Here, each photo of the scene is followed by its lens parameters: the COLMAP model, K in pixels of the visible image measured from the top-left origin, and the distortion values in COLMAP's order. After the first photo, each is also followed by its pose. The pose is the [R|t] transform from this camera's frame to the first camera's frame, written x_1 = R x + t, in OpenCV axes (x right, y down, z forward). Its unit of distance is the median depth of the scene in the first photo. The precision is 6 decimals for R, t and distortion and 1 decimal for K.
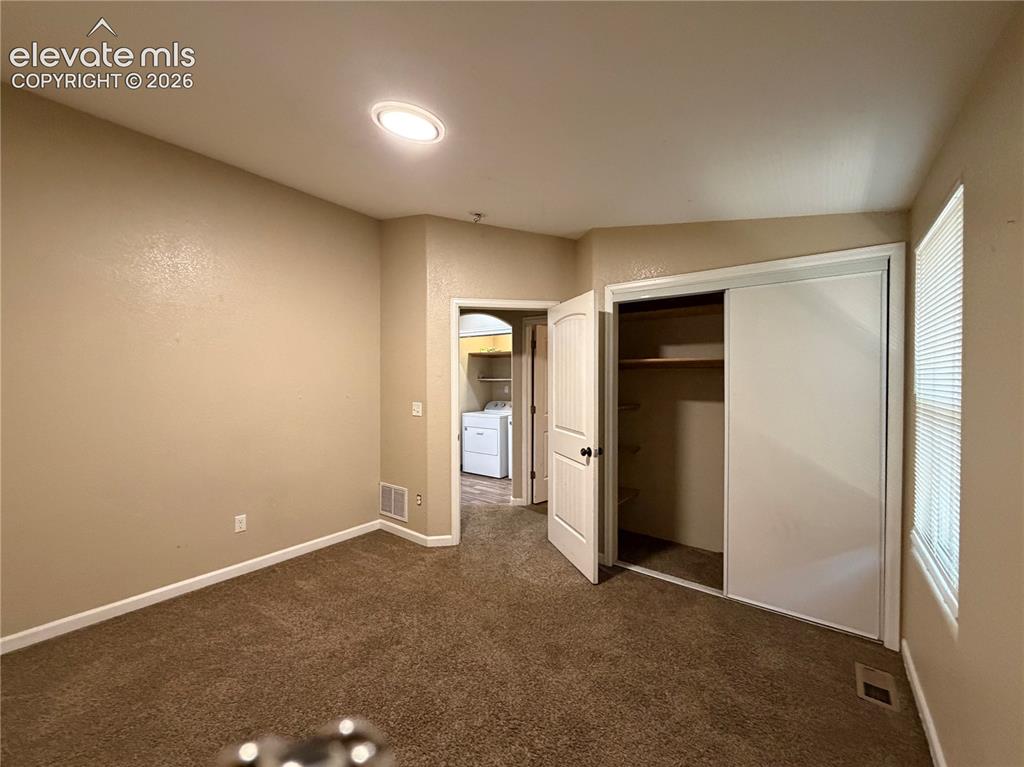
lens RADIAL K [[410.9, 0, 510.5], [0, 410.9, 383.5], [0, 0, 1]] dist [0.009221, -0.000107]
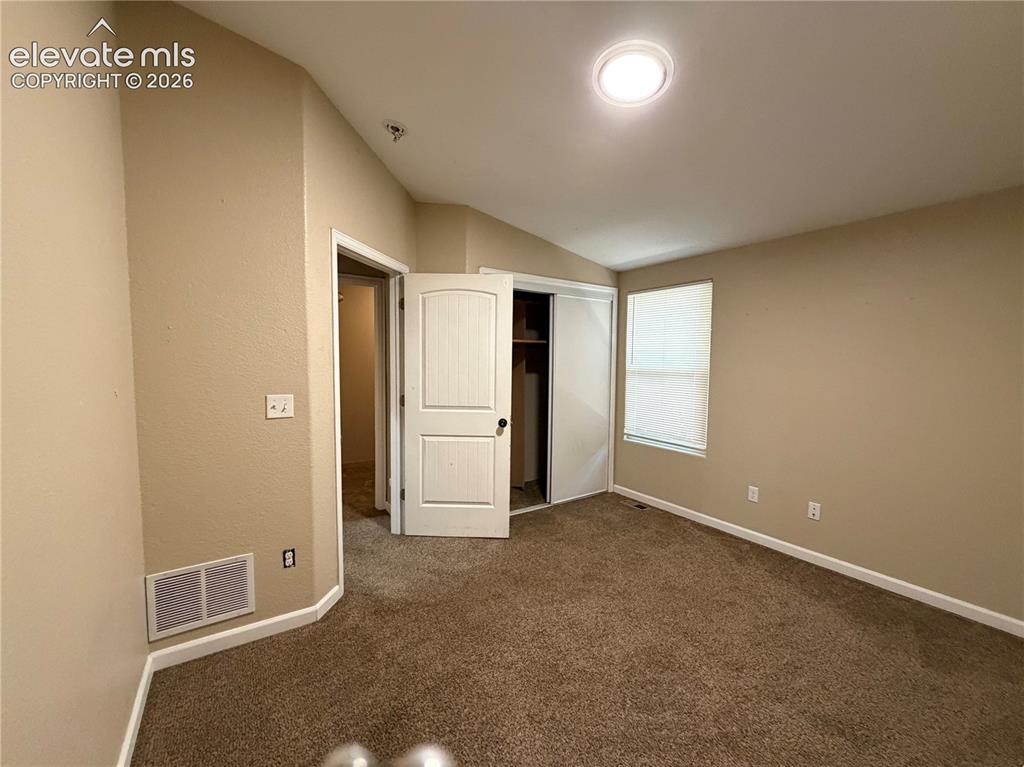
lens RADIAL K [[410.9, 0, 513.4], [0, 410.9, 380.7], [0, 0, 1]] dist [0.009221, -0.000107]
pose [[0.316475, -0.052682, 0.947137, -0.730646], [-0.000863, 0.998440, 0.055824, -0.005569], [-0.948601, -0.018484, 0.315936, 0.556164]]
